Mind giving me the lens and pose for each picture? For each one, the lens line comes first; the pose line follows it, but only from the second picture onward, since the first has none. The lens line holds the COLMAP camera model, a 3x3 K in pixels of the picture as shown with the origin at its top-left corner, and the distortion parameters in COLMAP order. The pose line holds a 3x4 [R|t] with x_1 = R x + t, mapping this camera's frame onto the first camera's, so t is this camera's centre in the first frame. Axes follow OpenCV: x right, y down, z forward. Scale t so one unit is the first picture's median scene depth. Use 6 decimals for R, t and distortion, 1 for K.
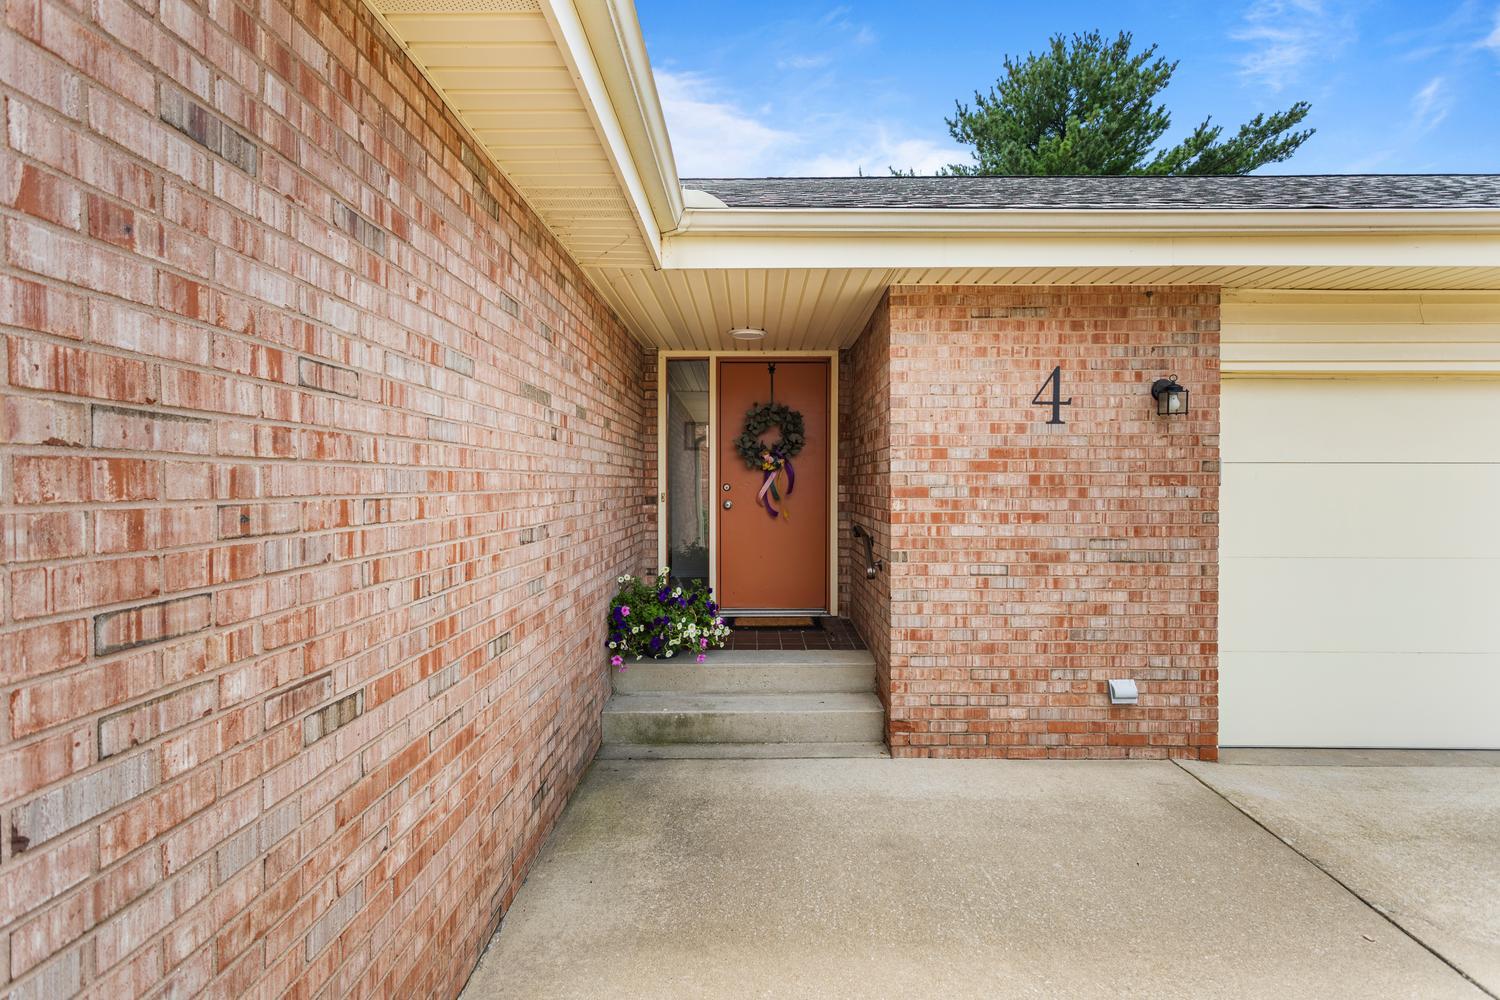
lens RADIAL K [[716.0, 0, 750.0], [0, 716.0, 500.0], [0, 0, 1]] dist [0.001568, 0.000358]
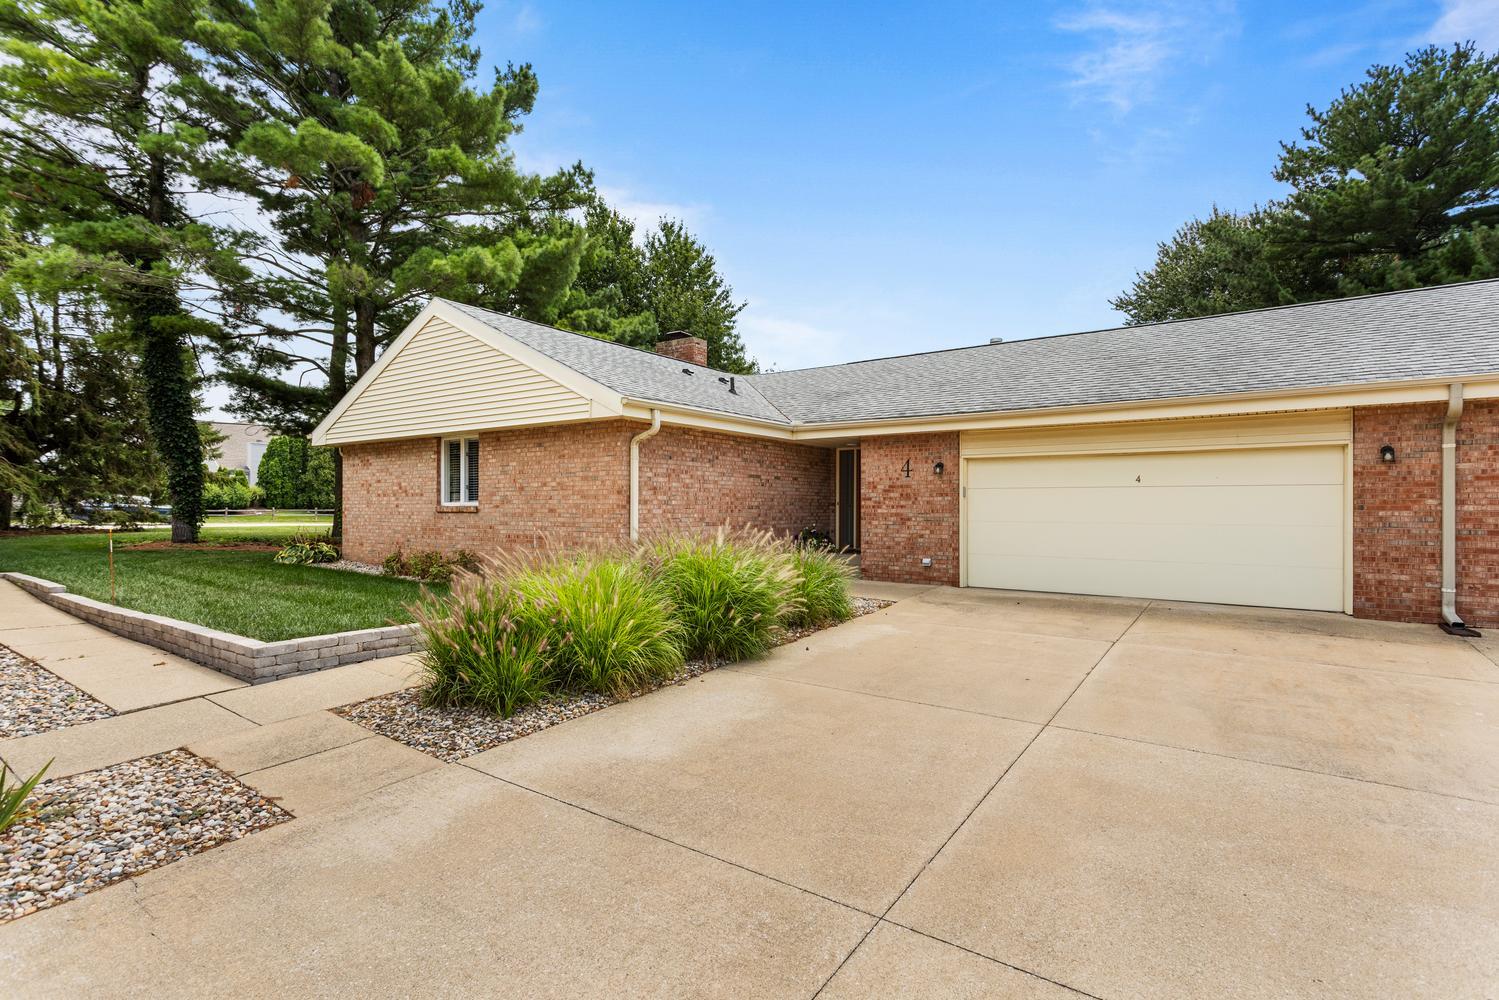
lens RADIAL K [[715.5, 0, 749.5], [0, 715.5, 500.0], [0, 0, 1]] dist [0.001568, 0.000358]
pose [[0.820548, -0.004242, -0.571561, 1.662254], [-0.015383, 0.999446, -0.029502, 0.099297], [0.571370, 0.033001, 0.820029, -2.002152]]
